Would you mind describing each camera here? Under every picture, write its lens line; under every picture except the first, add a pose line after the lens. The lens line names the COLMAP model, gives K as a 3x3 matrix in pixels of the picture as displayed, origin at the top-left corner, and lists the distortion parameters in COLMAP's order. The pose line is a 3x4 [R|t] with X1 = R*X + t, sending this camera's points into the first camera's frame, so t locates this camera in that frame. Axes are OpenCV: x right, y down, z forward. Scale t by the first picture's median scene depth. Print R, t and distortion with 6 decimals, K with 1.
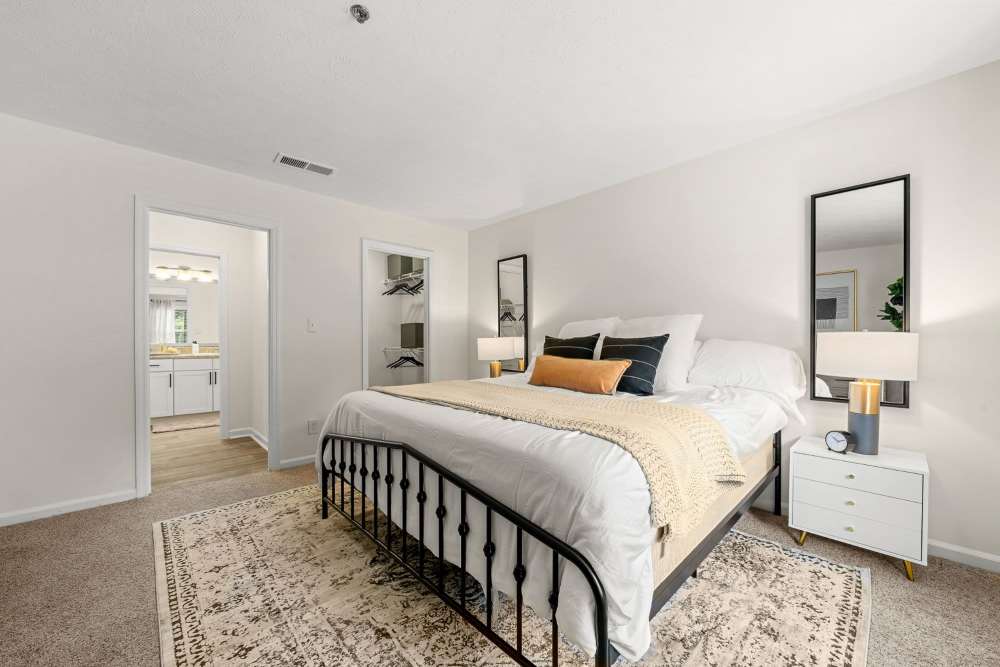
lens RADIAL K [[379.6, 0, 500.0], [0, 379.6, 333.5], [0, 0, 1]] dist [0.000033, -0.000007]
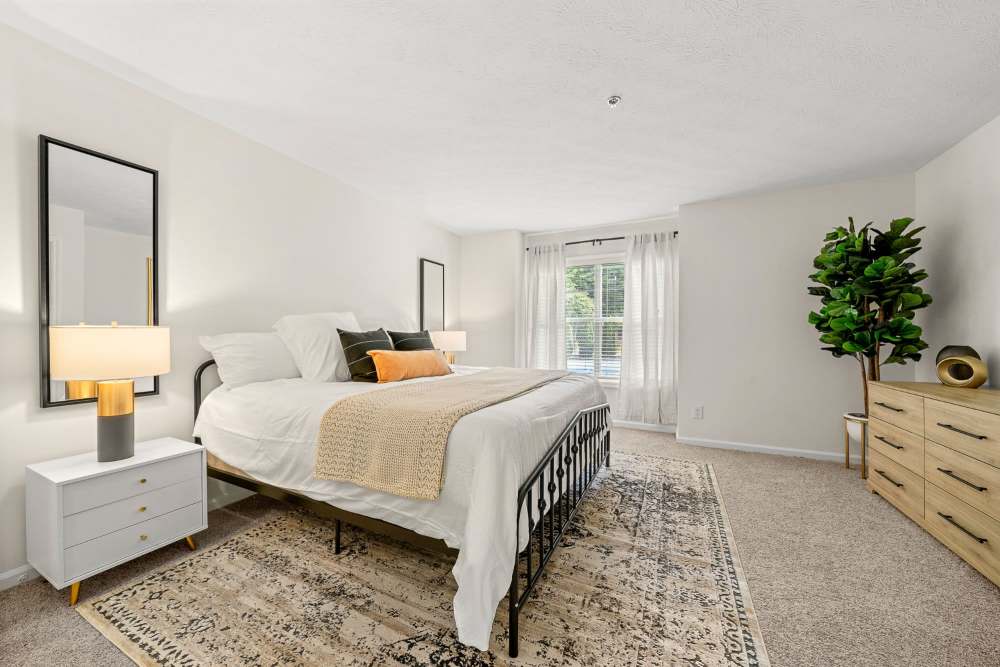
lens RADIAL K [[348.0, 0, 500.0], [0, 348.0, 333.5], [0, 0, 1]] dist [-0.000075, 0.000045]
pose [[-0.332739, 0.000591, 0.943019, -1.363119], [-0.008236, 0.999960, -0.003533, 0.019635], [-0.942983, -0.008942, -0.332720, 1.732252]]
